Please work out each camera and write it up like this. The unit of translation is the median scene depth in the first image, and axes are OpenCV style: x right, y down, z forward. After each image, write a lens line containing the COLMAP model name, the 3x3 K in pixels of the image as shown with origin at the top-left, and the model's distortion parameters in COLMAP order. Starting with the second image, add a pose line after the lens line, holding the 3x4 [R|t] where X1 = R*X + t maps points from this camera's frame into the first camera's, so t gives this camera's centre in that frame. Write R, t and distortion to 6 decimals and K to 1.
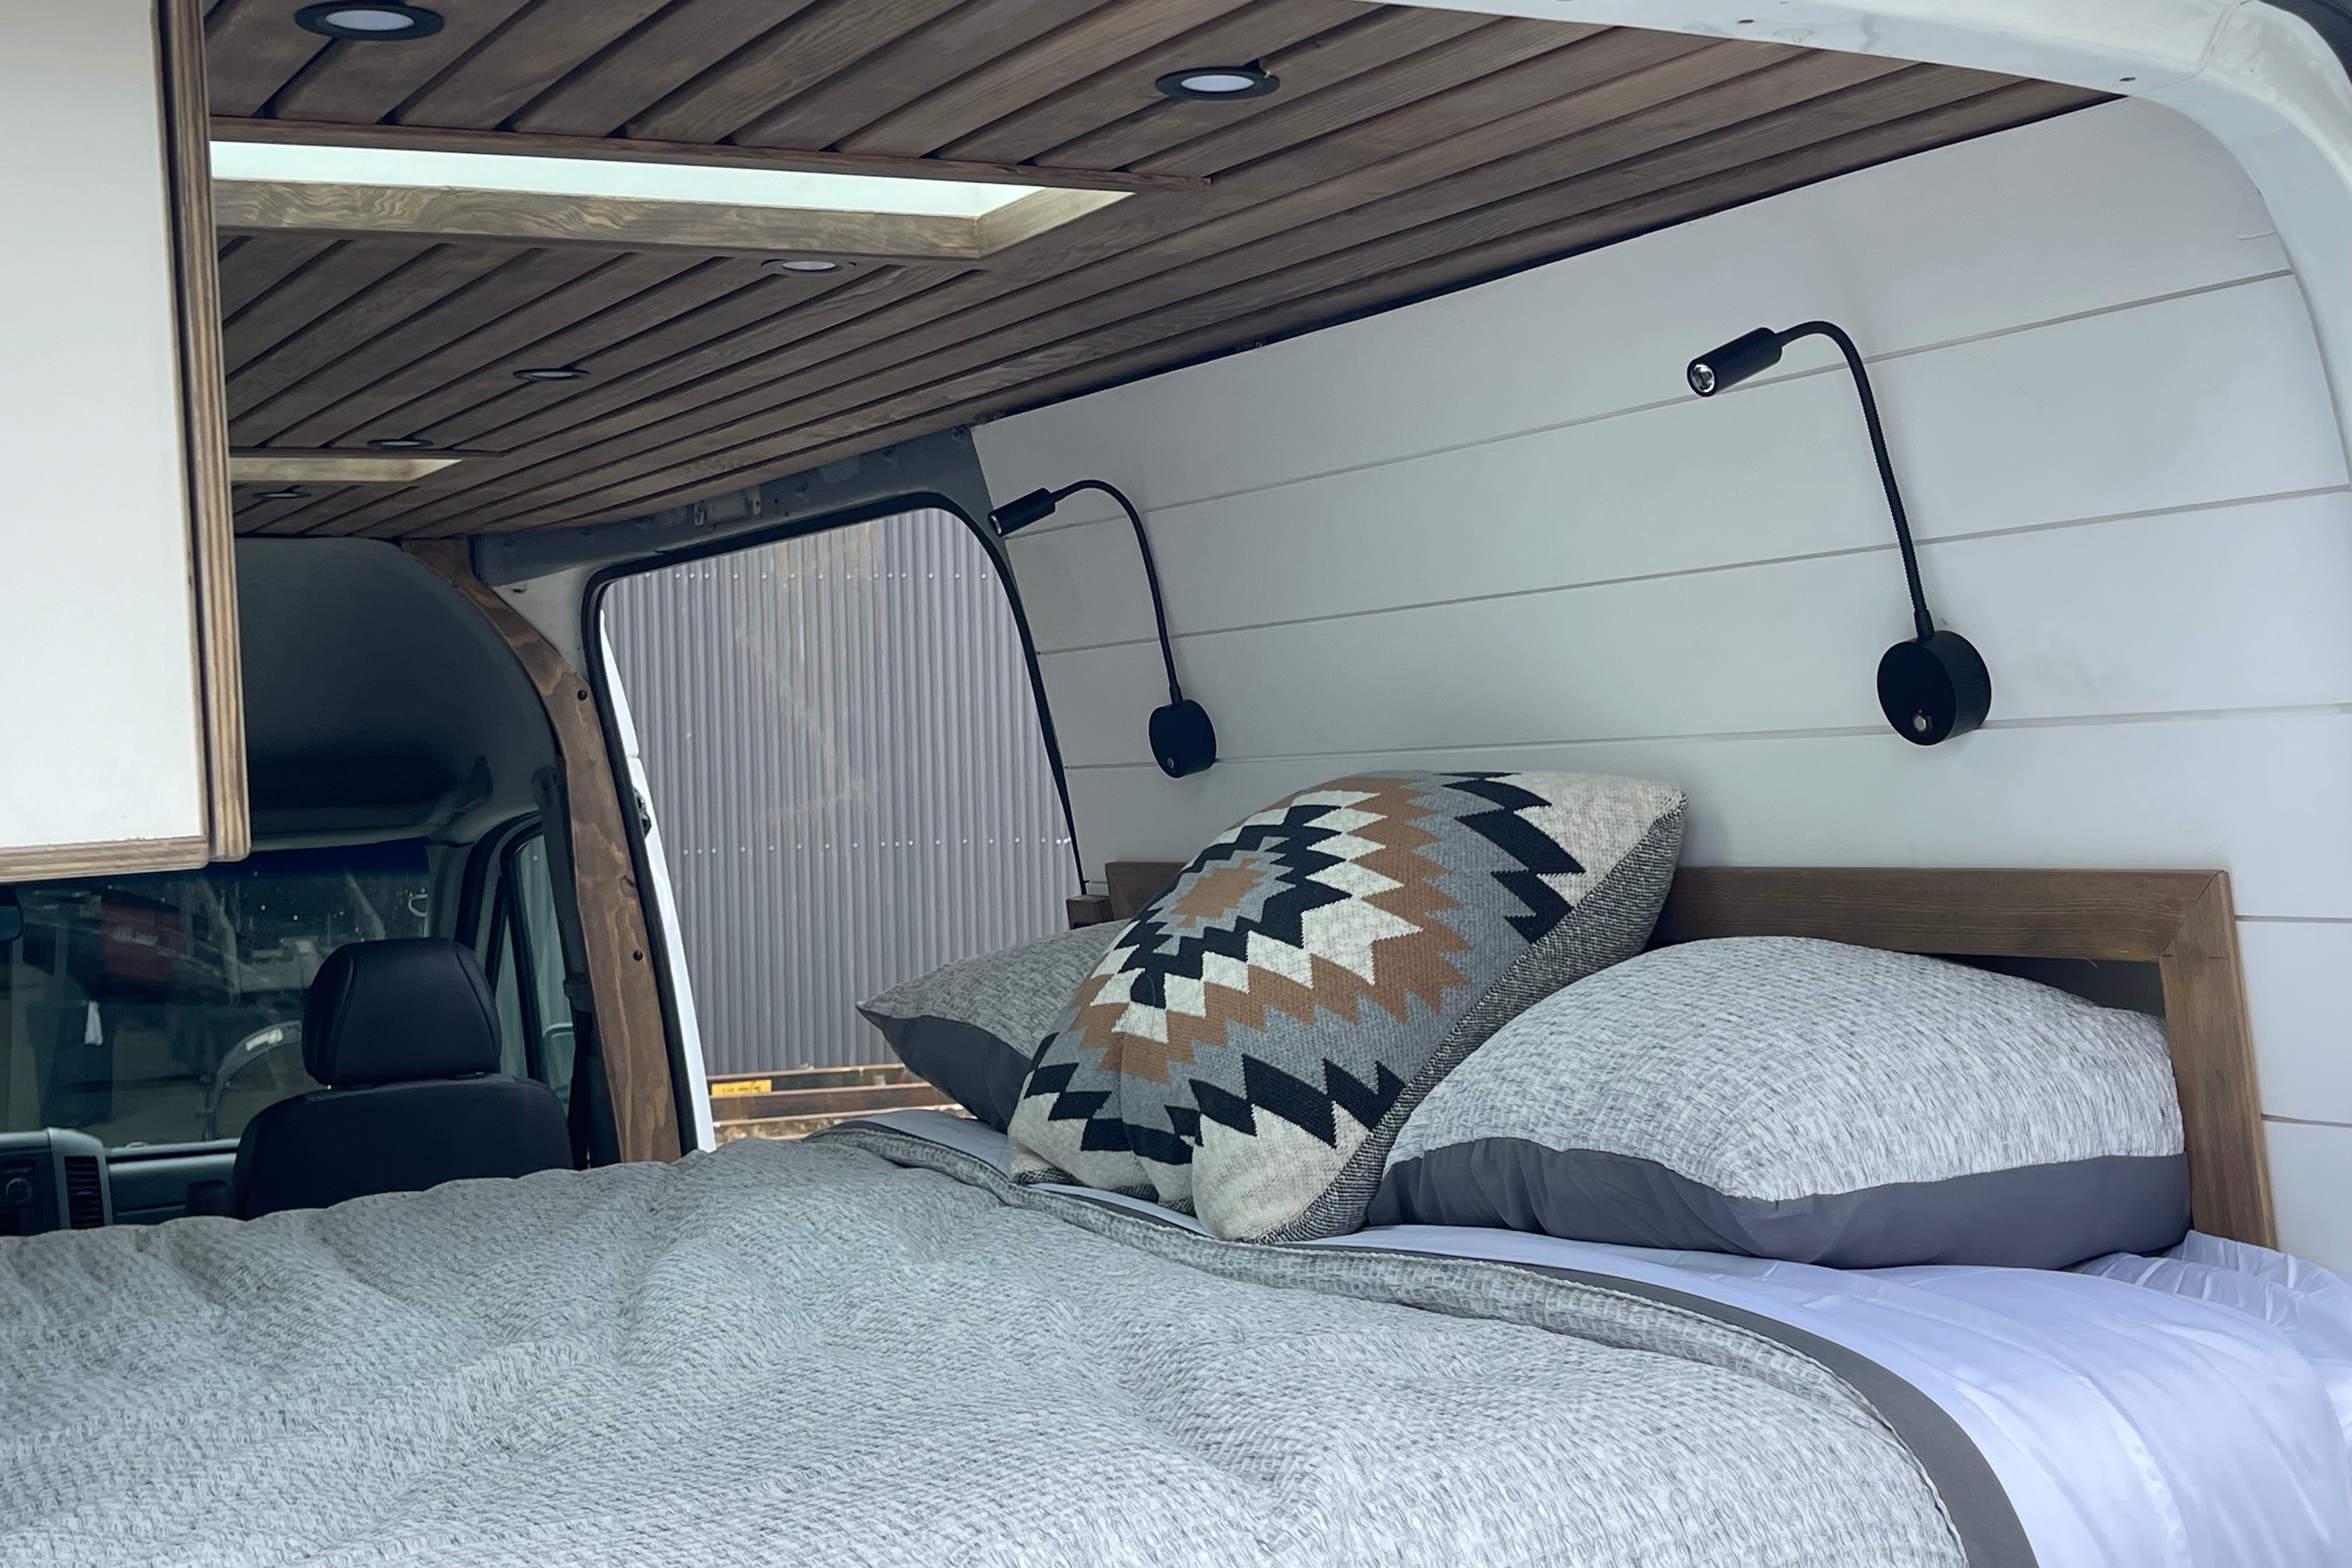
lens RADIAL K [[2911.7, 0, 1176.7], [0, 2911.7, 855.3], [0, 0, 1]] dist [0.192430, -0.672113]
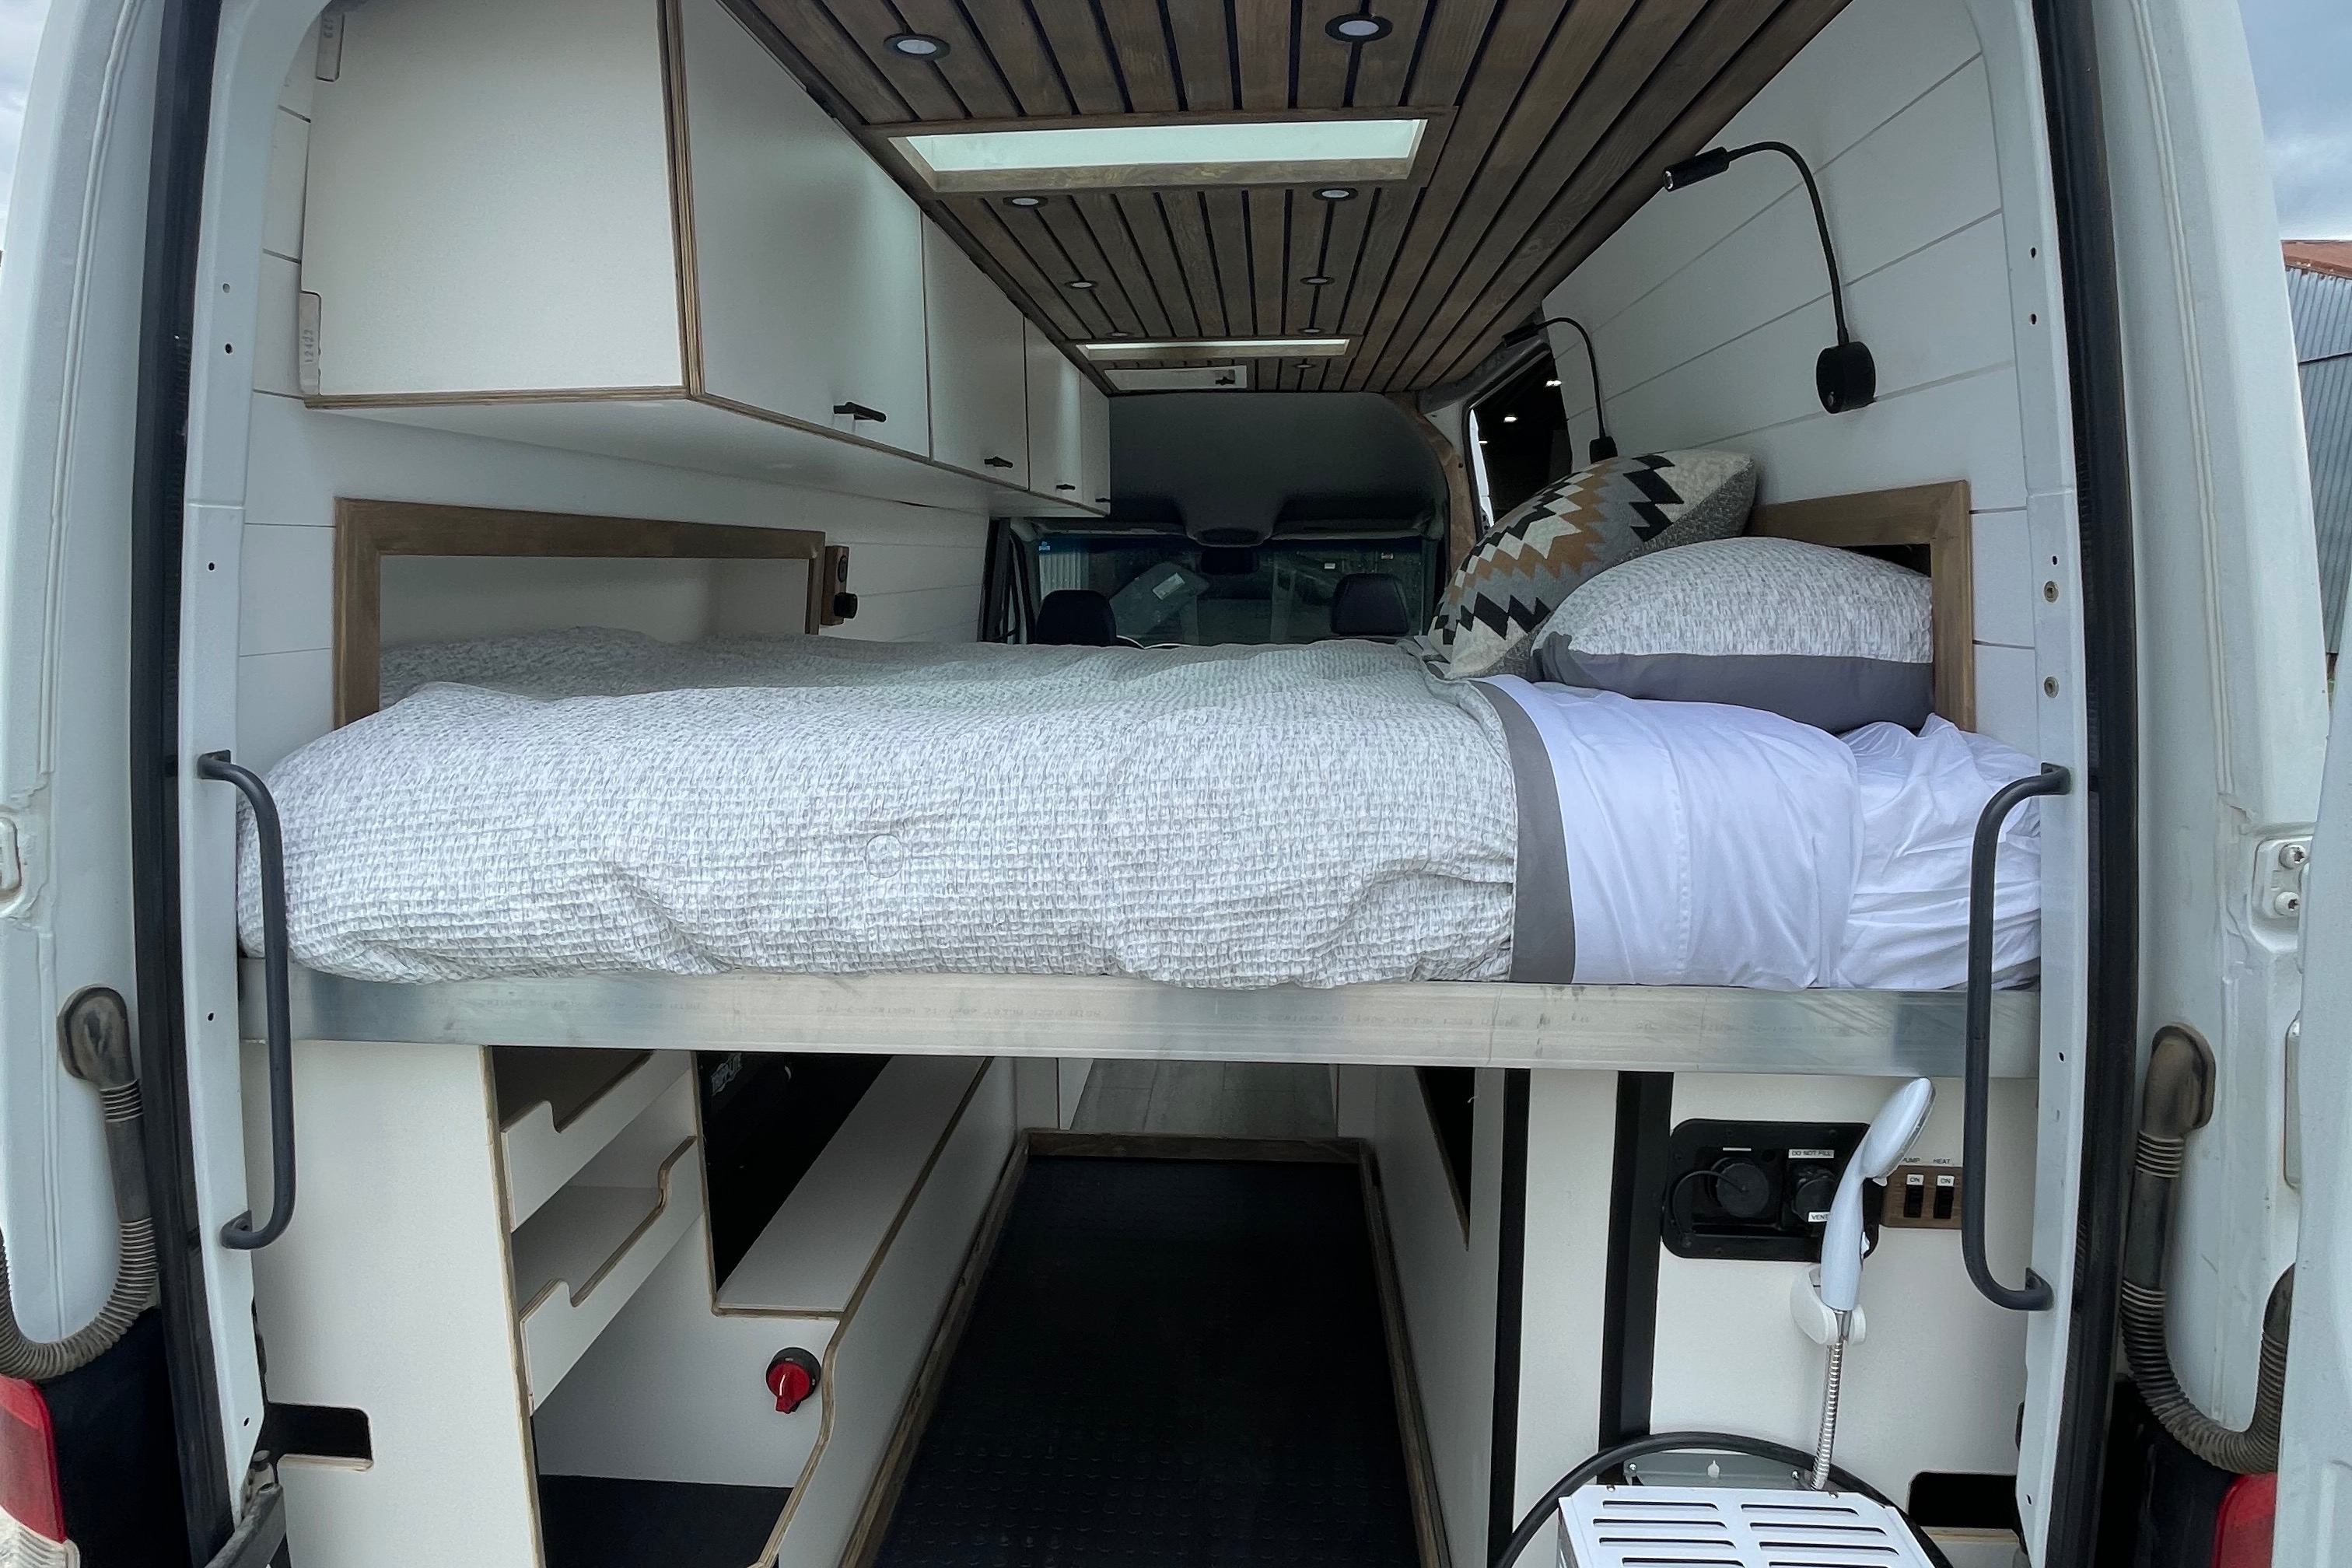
lens RADIAL K [[1271.7, 0, 1188.5], [0, 1271.7, 789.2], [0, 0, 1]] dist [-0.000715, -0.001398]
pose [[0.833989, 0.141980, -0.533201, 0.341199], [-0.057723, 0.983475, 0.171593, 0.064541], [0.548753, -0.112328, 0.828403, 0.172034]]
